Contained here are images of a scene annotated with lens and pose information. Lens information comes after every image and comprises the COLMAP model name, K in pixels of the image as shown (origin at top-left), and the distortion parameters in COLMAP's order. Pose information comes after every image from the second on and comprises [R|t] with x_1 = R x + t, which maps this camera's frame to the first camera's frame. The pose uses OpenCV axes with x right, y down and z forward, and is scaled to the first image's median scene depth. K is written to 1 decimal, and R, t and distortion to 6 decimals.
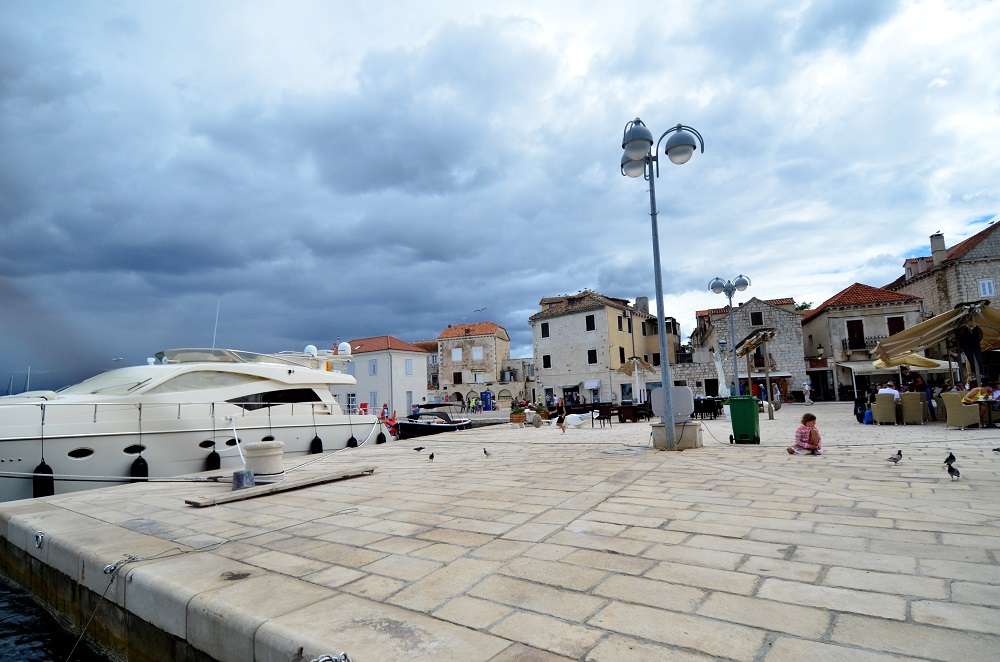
lens RADIAL K [[502.3, 0, 485.0], [0, 502.3, 340.6], [0, 0, 1]] dist [0.009655, -0.022077]
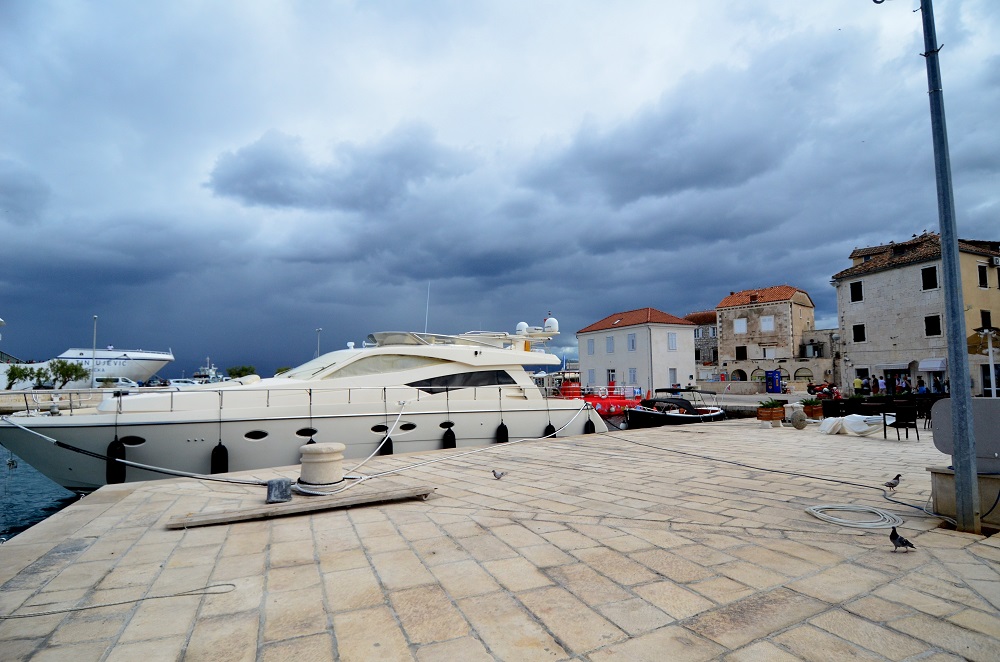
lens RADIAL K [[502.3, 0, 492.9], [0, 502.3, 341.0], [0, 0, 1]] dist [0.009655, -0.022077]
pose [[0.856138, -0.009403, -0.516661, 0.085991], [0.037677, 0.998309, 0.044265, -0.001822], [0.515371, -0.057364, 0.855045, 0.138142]]
